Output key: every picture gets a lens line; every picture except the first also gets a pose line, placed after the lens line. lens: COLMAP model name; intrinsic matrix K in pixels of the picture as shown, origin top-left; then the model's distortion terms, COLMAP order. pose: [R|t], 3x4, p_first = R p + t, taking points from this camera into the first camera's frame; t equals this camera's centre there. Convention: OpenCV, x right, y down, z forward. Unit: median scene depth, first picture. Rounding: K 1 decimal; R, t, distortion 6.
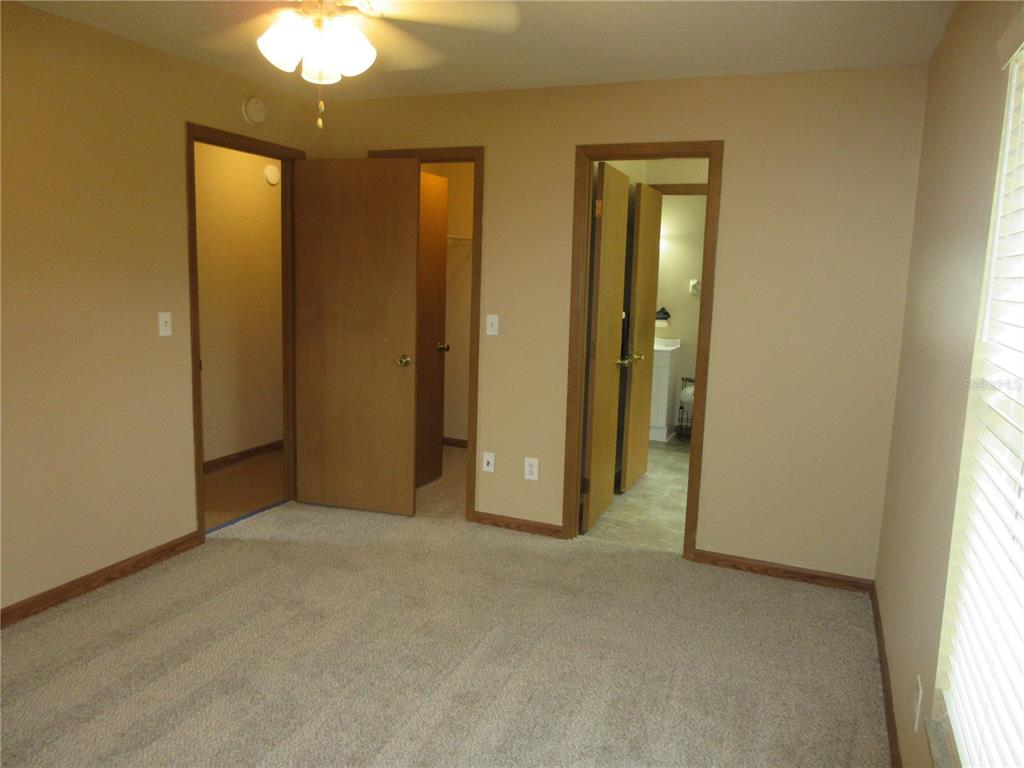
lens RADIAL K [[755.4, 0, 512.0], [0, 755.4, 384.0], [0, 0, 1]] dist [-0.011128, -0.001328]
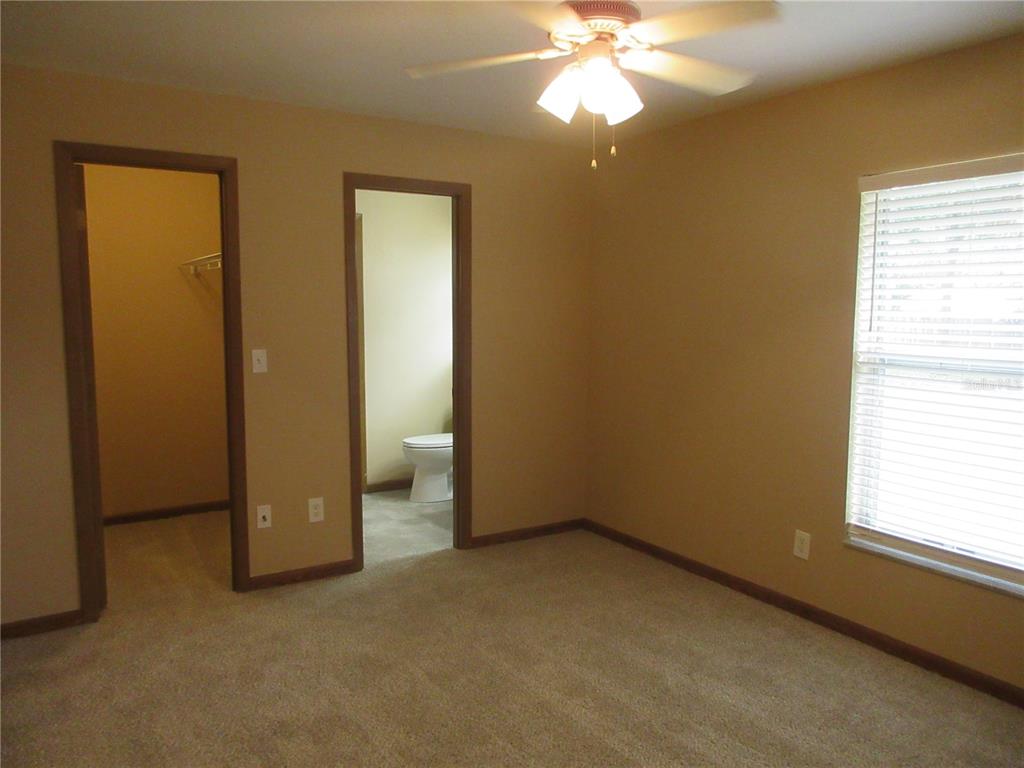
lens RADIAL K [[768.5, 0, 512.0], [0, 768.5, 384.0], [0, 0, 1]] dist [0.005385, 0.002758]
pose [[0.570108, -0.123124, 0.812292, -0.588695], [0.138547, 0.988955, 0.052662, -0.057582], [-0.809804, 0.082517, 0.580869, 0.243021]]
